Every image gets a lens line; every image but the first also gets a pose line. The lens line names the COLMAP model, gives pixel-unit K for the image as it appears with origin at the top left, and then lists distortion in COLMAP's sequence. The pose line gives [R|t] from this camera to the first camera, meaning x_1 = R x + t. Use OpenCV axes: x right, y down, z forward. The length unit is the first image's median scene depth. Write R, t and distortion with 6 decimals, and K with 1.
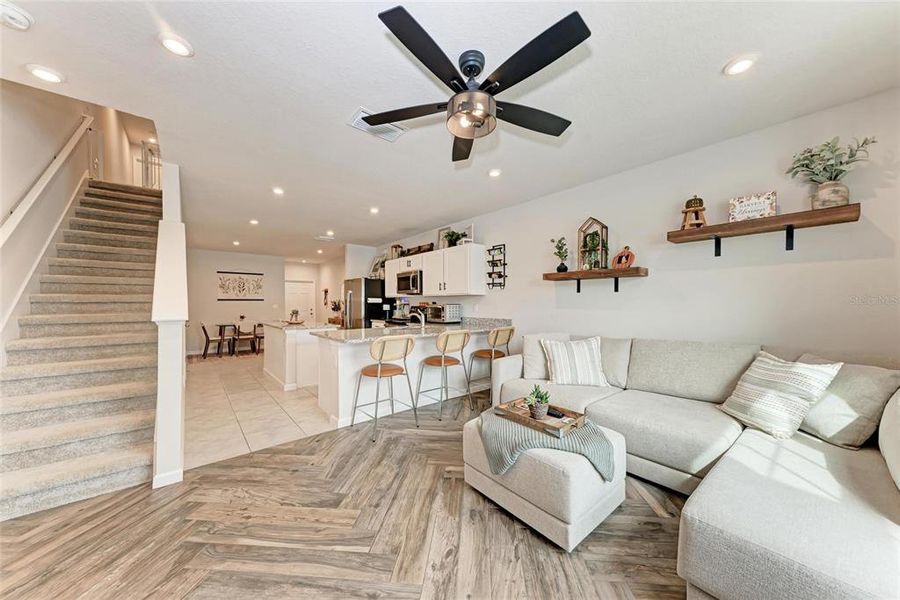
lens RADIAL K [[314.1, 0, 455.5], [0, 314.1, 303.4], [0, 0, 1]] dist [0.002006, -0.000040]
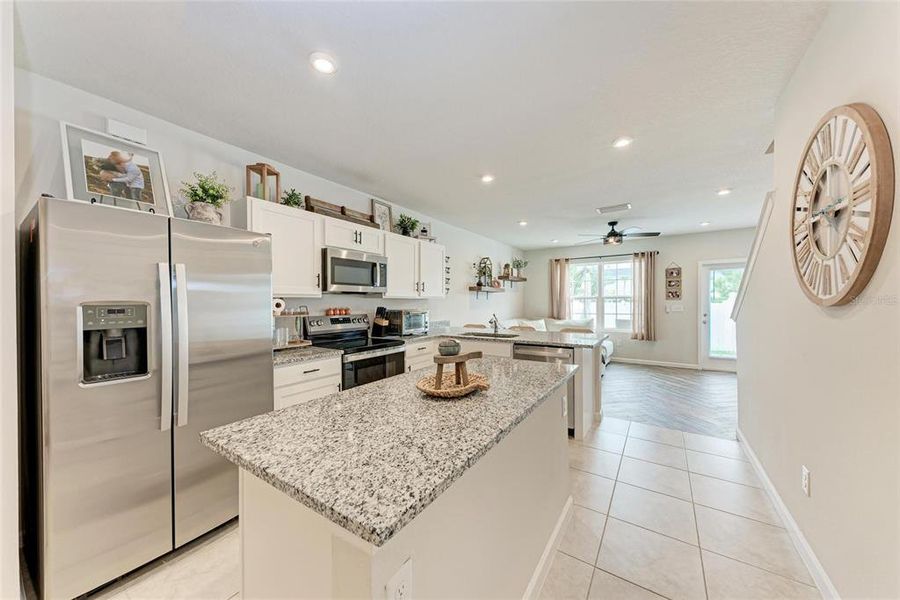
lens RADIAL K [[316.5, 0, 449.5], [0, 316.5, 303.3], [0, 0, 1]] dist [0.006664, -0.000153]
pose [[-0.276574, 0.001345, 0.960992, -0.658062], [0.009686, 0.999952, 0.001388, -0.010025], [-0.960944, 0.009692, -0.276574, 0.910647]]
